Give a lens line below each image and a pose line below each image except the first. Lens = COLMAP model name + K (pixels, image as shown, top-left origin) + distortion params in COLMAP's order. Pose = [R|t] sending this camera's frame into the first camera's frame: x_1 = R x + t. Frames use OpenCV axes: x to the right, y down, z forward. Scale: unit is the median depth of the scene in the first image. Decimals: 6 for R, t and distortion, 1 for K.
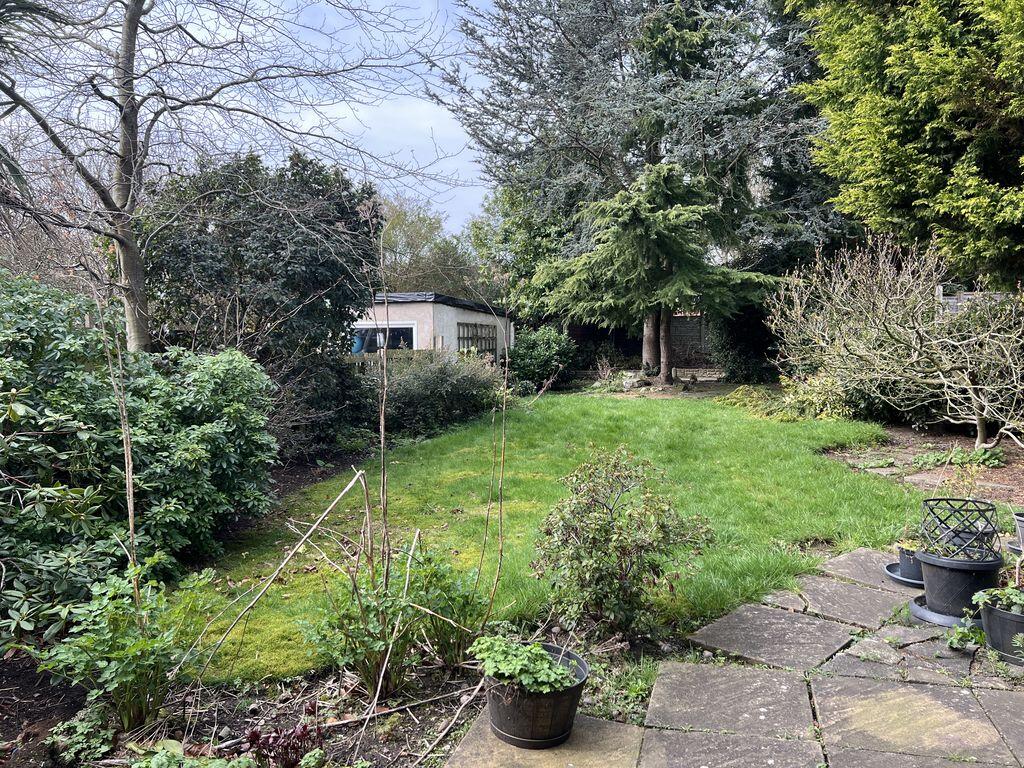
lens RADIAL K [[769.6, 0, 512.2], [0, 769.6, 385.6], [0, 0, 1]] dist [0.057295, -0.056993]
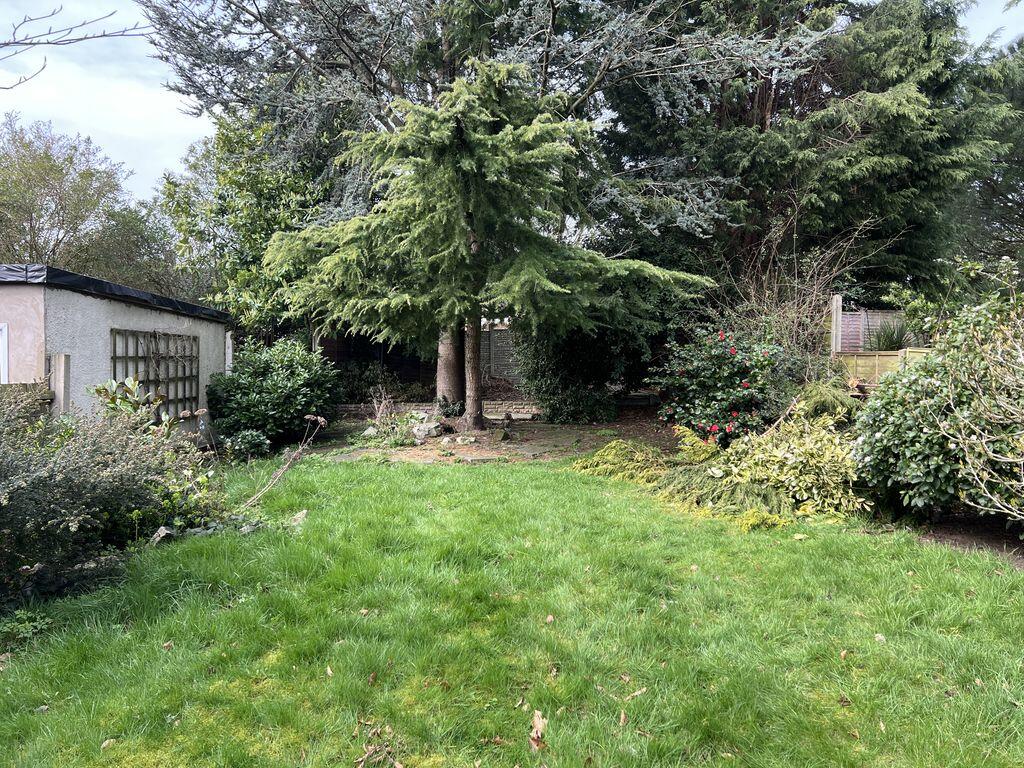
lens RADIAL K [[769.6, 0, 523.0], [0, 769.6, 404.9], [0, 0, 1]] dist [0.057295, -0.056993]
pose [[0.942532, -0.009637, 0.333978, 0.015315], [0.007512, 0.999942, 0.007655, -0.028033], [-0.334032, -0.004707, 0.942550, 0.355588]]
